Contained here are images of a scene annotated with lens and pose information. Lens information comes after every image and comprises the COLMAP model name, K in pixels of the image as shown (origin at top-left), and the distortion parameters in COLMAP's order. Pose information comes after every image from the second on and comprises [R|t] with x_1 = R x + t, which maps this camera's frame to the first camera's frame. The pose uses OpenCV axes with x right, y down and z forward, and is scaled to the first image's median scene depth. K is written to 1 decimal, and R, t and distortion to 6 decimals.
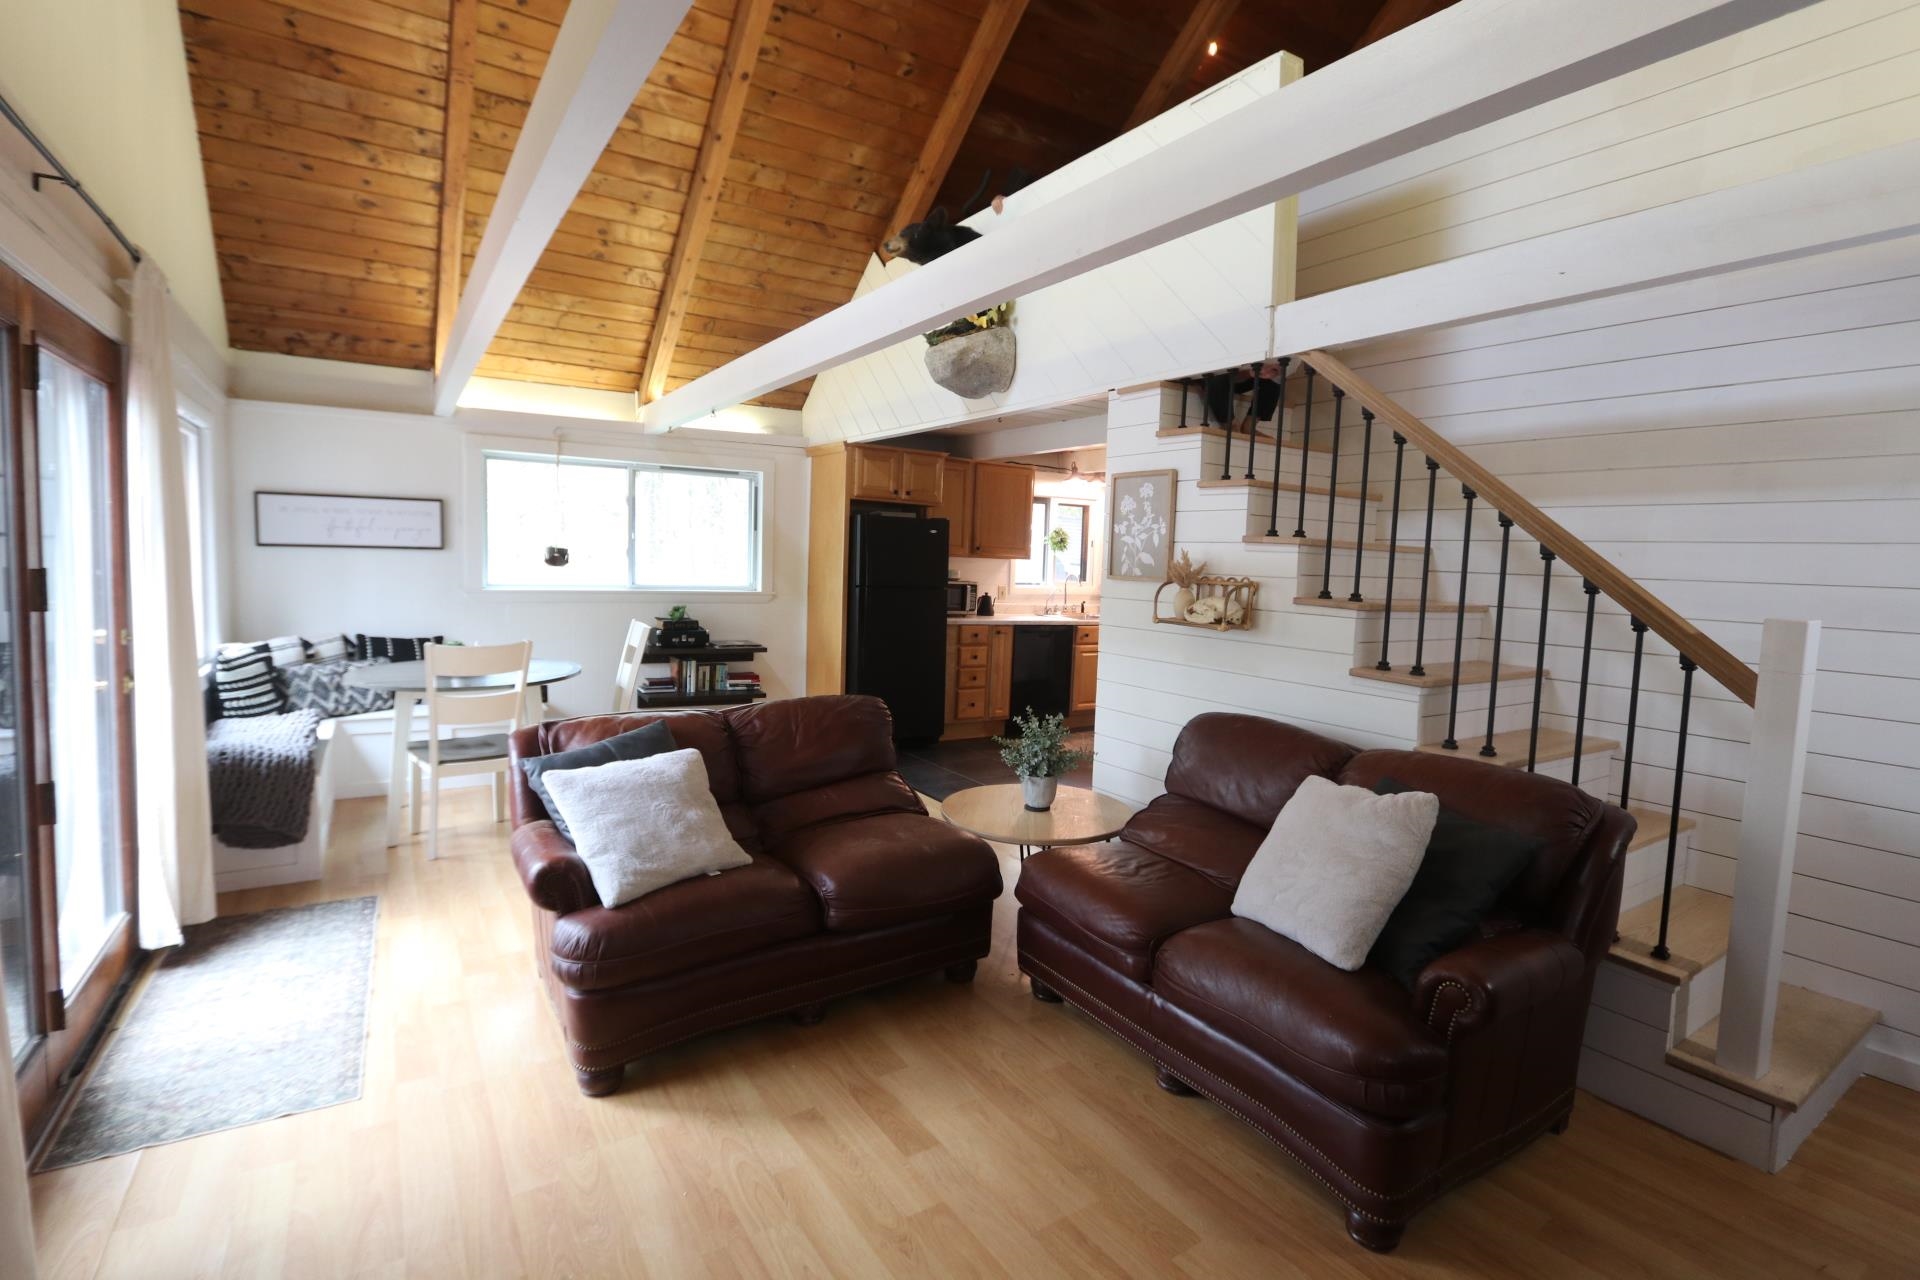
lens RADIAL K [[882.2, 0, 957.3], [0, 882.2, 626.0], [0, 0, 1]] dist [-0.018456, 0.002604]
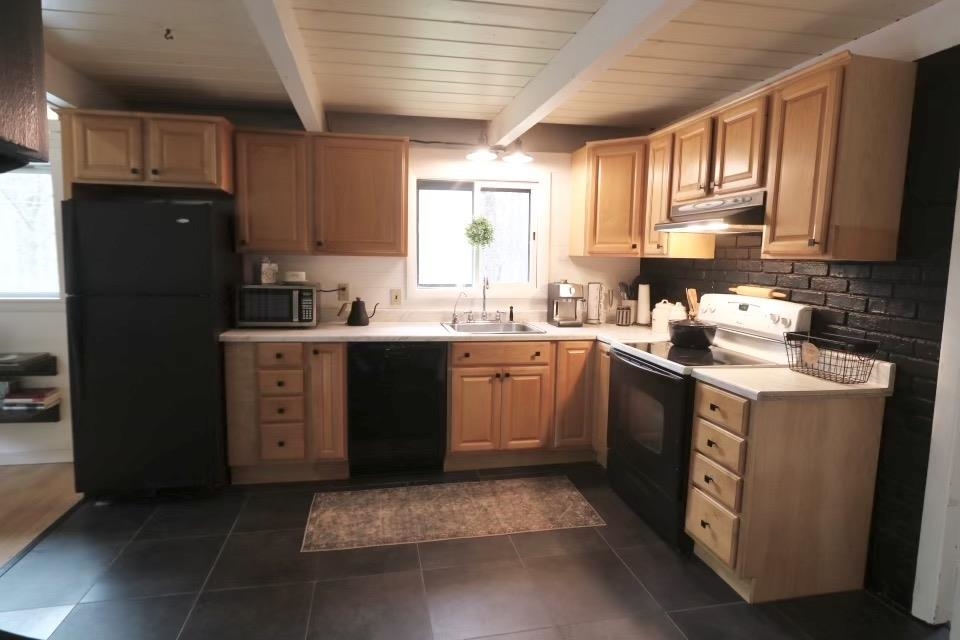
lens RADIAL K [[520.7, 0, 476.2], [0, 520.7, 316.2], [0, 0, 1]] dist [-0.024574, 0.005335]
pose [[0.926863, 0.016837, -0.375022, 0.331418], [-0.008431, 0.999675, 0.024045, -0.034439], [0.375305, -0.019124, 0.926704, 0.612049]]
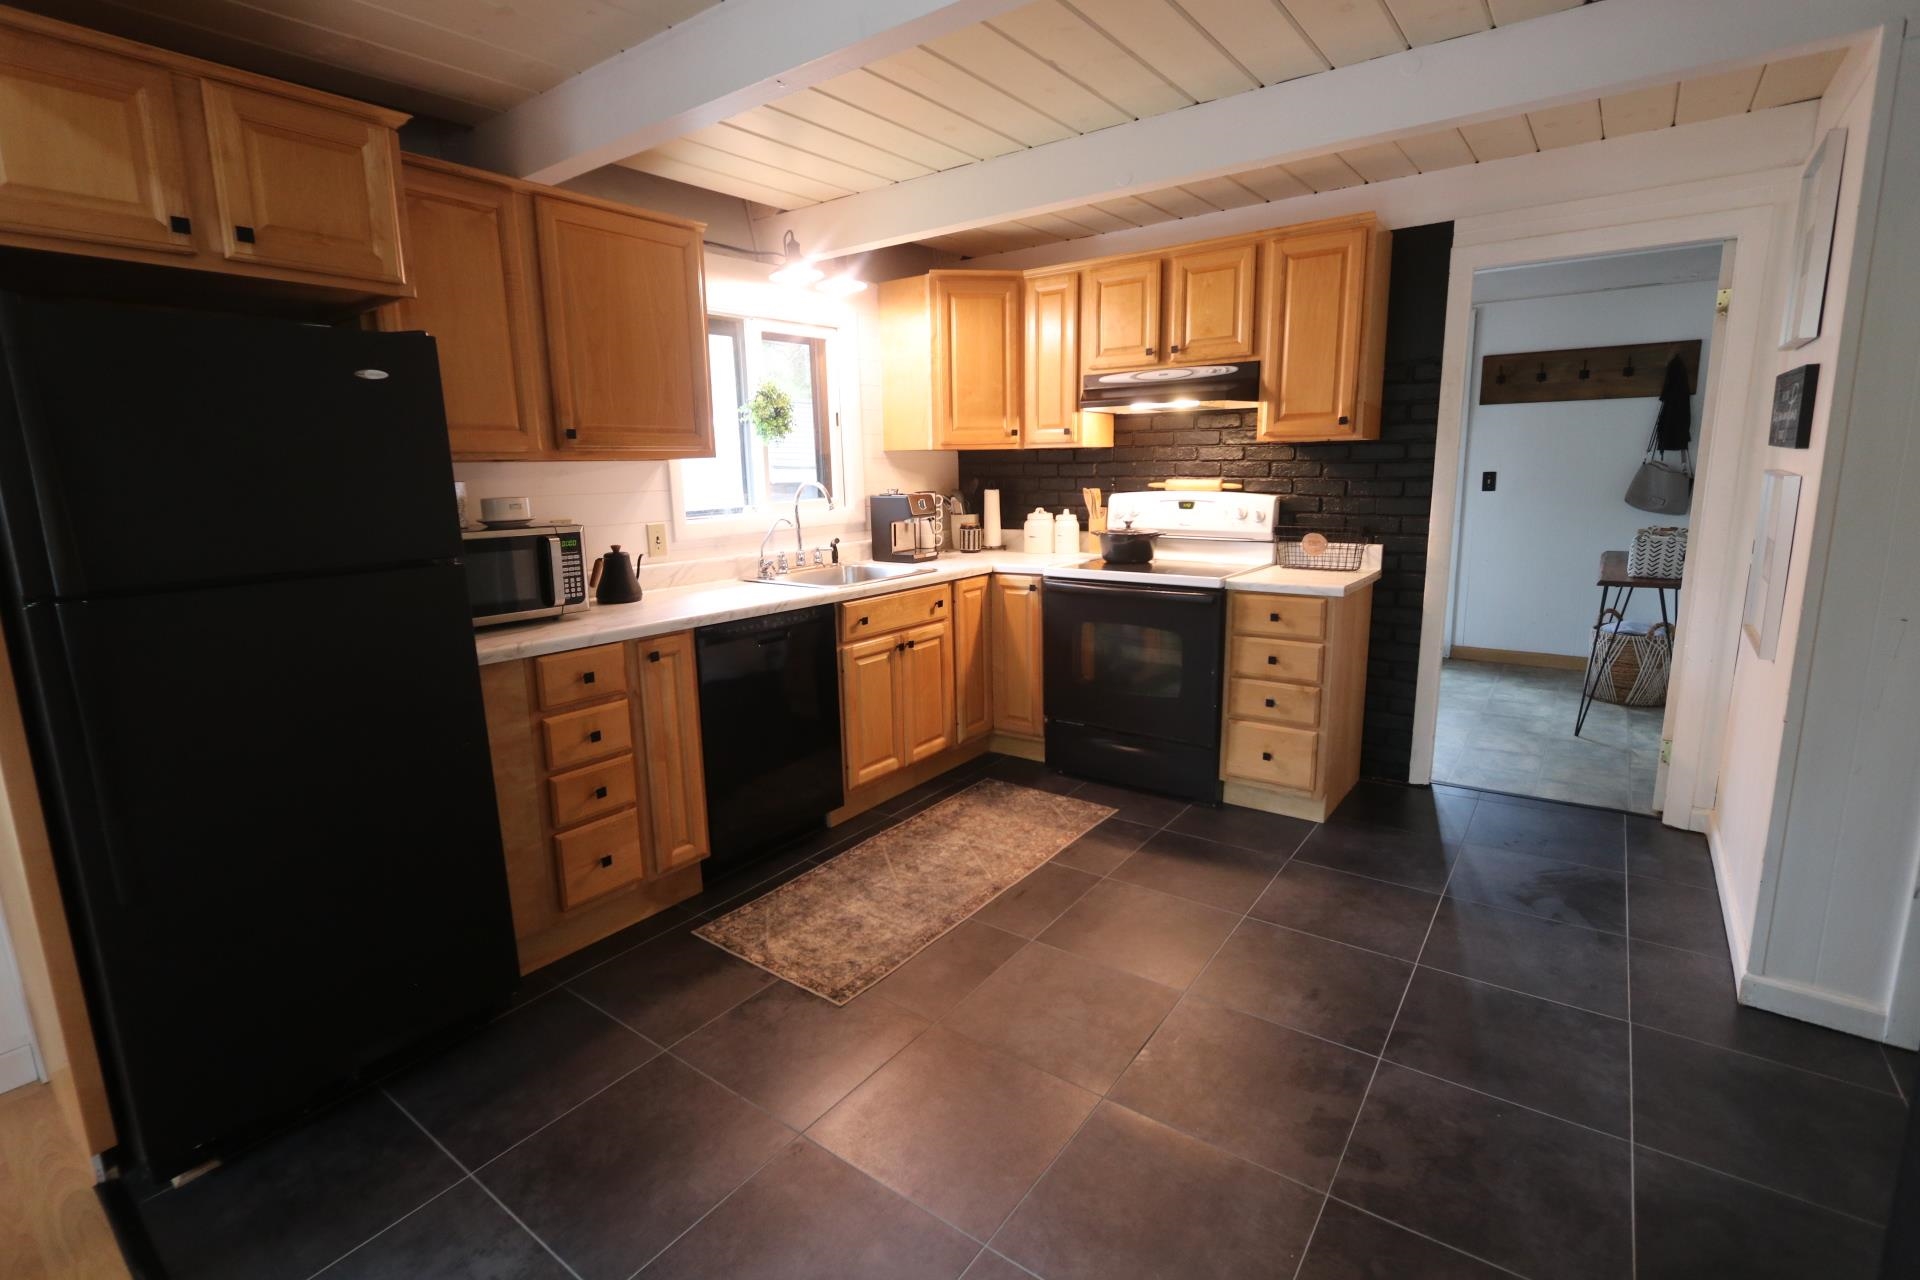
lens RADIAL K [[882.2, 0, 949.3], [0, 882.2, 628.4], [0, 0, 1]] dist [-0.018456, 0.002604]
pose [[0.937586, -0.122845, 0.325334, 0.042364], [0.086534, 0.988517, 0.123878, -0.038343], [-0.336816, -0.087994, 0.937450, 0.586440]]
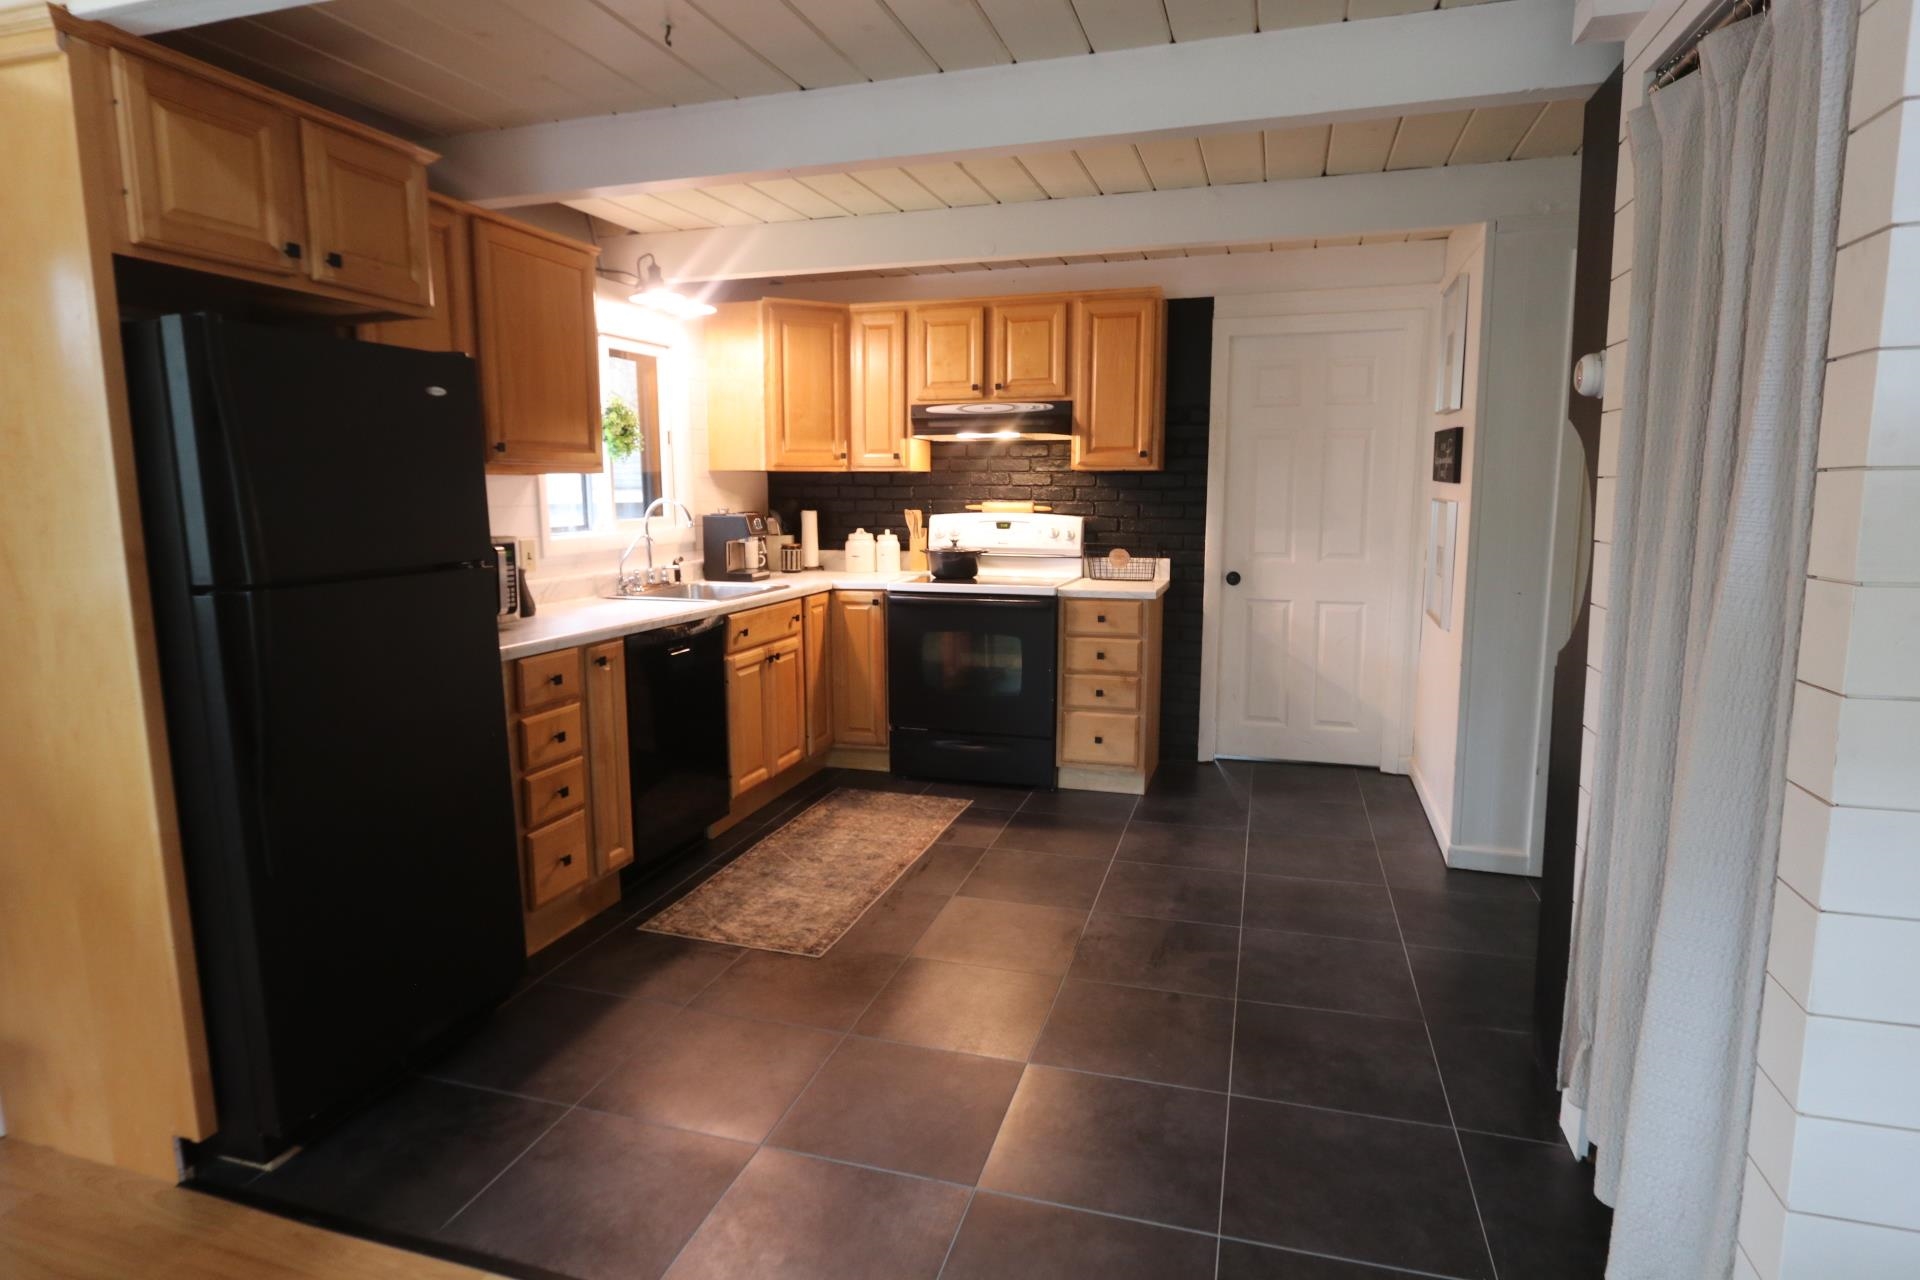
lens RADIAL K [[1041.4, 0, 952.0], [0, 1041.4, 630.8], [0, 0, 1]] dist [-0.024574, 0.005335]
pose [[0.768811, -0.131045, 0.625904, -0.116131], [0.084188, 0.991000, 0.104076, -0.039243], [-0.633910, -0.027321, 0.772924, 0.526315]]
